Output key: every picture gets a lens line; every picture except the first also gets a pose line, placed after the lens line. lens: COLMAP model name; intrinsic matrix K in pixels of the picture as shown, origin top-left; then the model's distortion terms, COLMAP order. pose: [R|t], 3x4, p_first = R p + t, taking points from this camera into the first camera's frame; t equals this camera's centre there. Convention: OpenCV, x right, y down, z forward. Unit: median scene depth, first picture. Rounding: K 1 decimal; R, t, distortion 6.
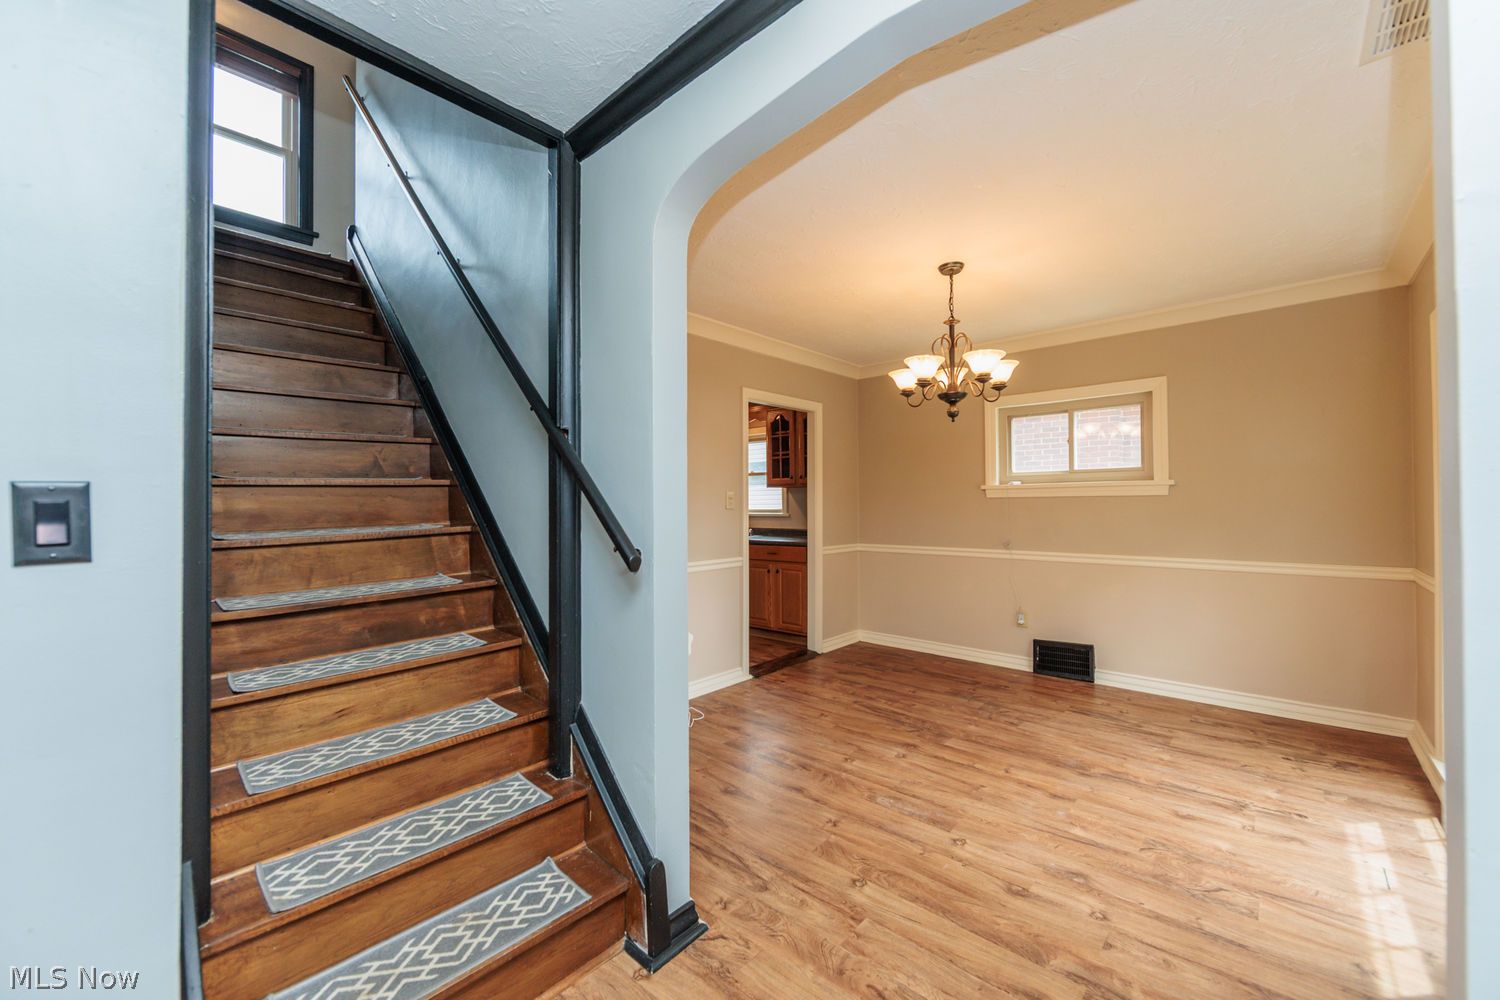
lens RADIAL K [[570.4, 0, 750.0], [0, 570.4, 500.0], [0, 0, 1]] dist [-0.010117, 0.000264]
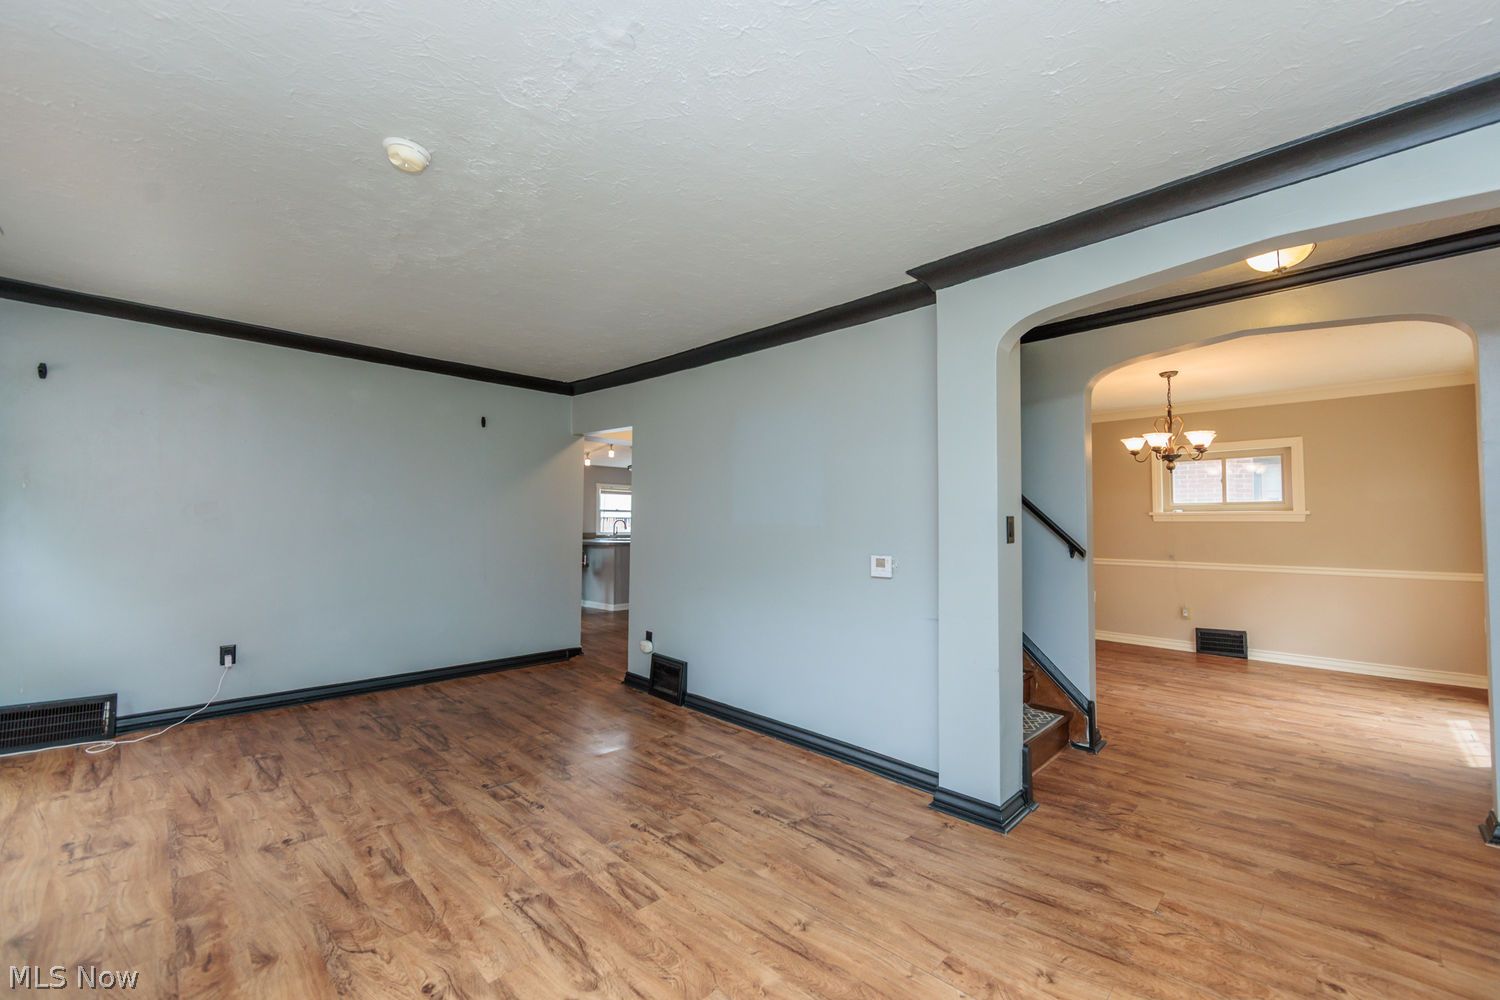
lens RADIAL K [[600.4, 0, 753.0], [0, 600.4, 498.8], [0, 0, 1]] dist [-0.000358, -0.000259]
pose [[0.999317, 0.010495, -0.035422, -0.569432], [-0.011630, 0.999420, -0.031992, -0.001866], [0.035066, 0.032382, 0.998860, -0.525738]]
